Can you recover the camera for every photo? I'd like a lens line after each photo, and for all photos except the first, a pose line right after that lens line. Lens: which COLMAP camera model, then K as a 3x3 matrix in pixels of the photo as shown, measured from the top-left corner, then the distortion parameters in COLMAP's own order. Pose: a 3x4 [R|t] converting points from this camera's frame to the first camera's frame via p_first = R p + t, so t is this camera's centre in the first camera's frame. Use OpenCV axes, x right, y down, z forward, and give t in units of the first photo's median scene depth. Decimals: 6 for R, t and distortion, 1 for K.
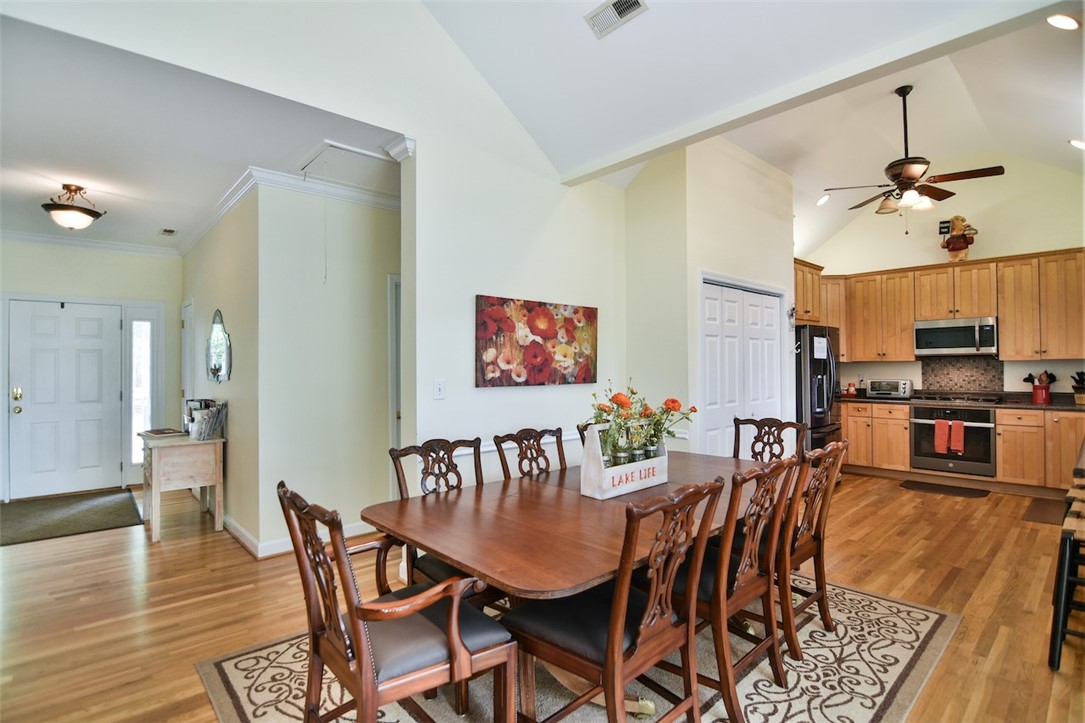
lens RADIAL K [[529.0, 0, 541.0], [0, 529.0, 360.1], [0, 0, 1]] dist [-0.012058, -0.008122]
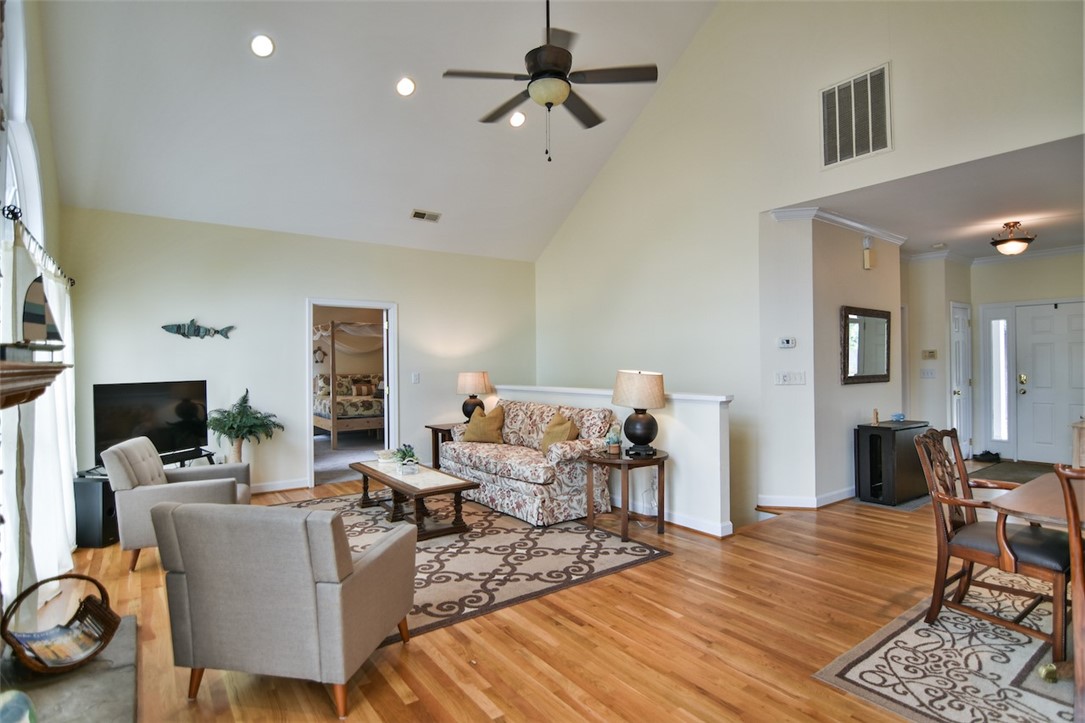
lens RADIAL K [[559.1, 0, 548.6], [0, 559.1, 364.3], [0, 0, 1]] dist [-0.017529, -0.001213]
pose [[-0.106640, 0.008739, -0.994259, 0.460150], [0.020164, 0.999775, 0.006624, -0.003934], [0.994093, -0.019342, -0.106793, -0.026530]]
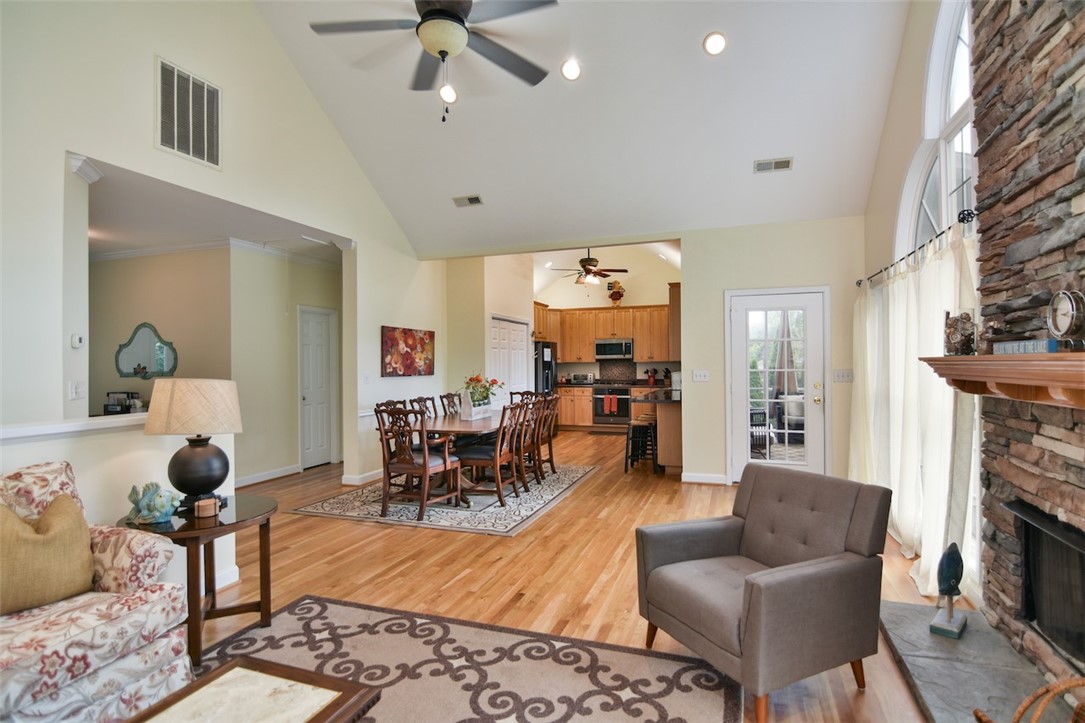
lens RADIAL K [[559.1, 0, 544.1], [0, 559.1, 363.1], [0, 0, 1]] dist [-0.017529, -0.001213]
pose [[0.879356, -0.000143, 0.476166, -0.353320], [-0.002105, 0.999989, 0.004188, -0.003227], [-0.476161, -0.004685, 0.879346, -0.608909]]
